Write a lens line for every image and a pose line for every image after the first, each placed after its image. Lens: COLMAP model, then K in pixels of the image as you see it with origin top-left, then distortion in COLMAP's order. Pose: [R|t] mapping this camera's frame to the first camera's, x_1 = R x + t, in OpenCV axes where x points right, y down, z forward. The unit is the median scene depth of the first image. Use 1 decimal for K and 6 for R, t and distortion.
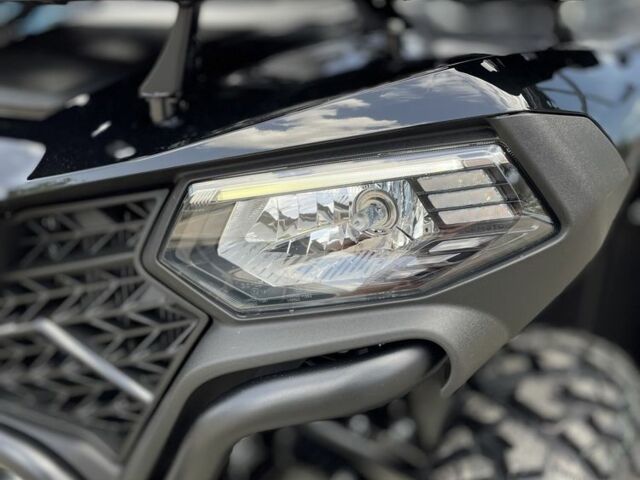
lens RADIAL K [[654.3, 0, 317.2], [0, 654.3, 237.0], [0, 0, 1]] dist [0.027255, 0.000000]
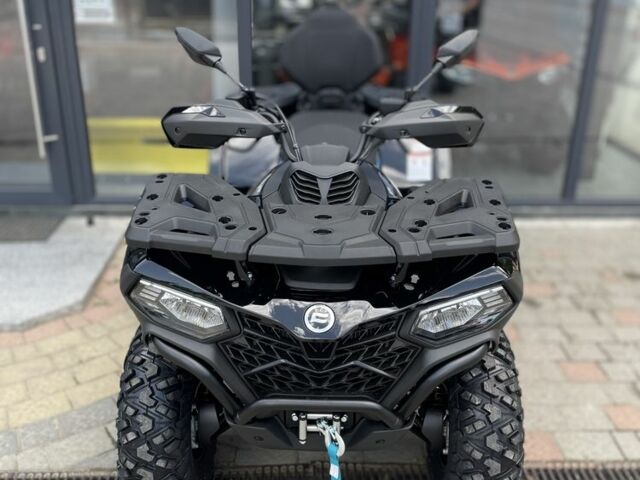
lens RADIAL K [[654.3, 0, 326.1], [0, 654.3, 235.5], [0, 0, 1]] dist [0.027255, 0.000000]
pose [[0.889346, -0.175509, 0.422208, -1.725384], [0.129661, 0.982296, 0.135213, -0.851836], [-0.438465, -0.065507, 0.896358, -1.522463]]
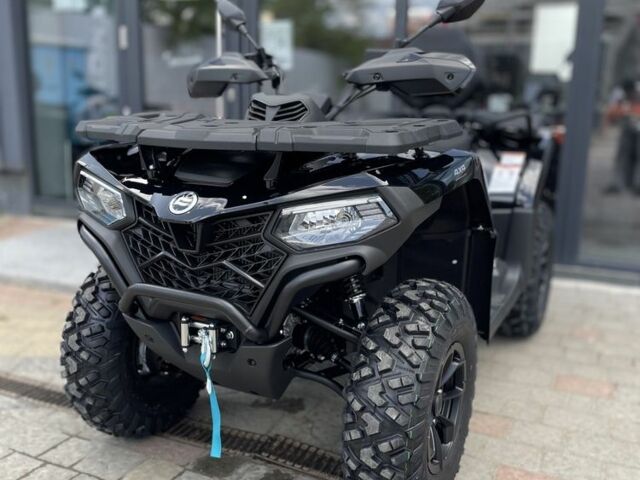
lens RADIAL K [[654.3, 0, 322.1], [0, 654.3, 234.0], [0, 0, 1]] dist [0.027255, 0.000000]
pose [[0.999841, -0.006008, 0.016812, -0.054658], [0.007298, 0.996945, -0.077762, 0.248204], [-0.016293, 0.077872, 0.996830, -1.837518]]
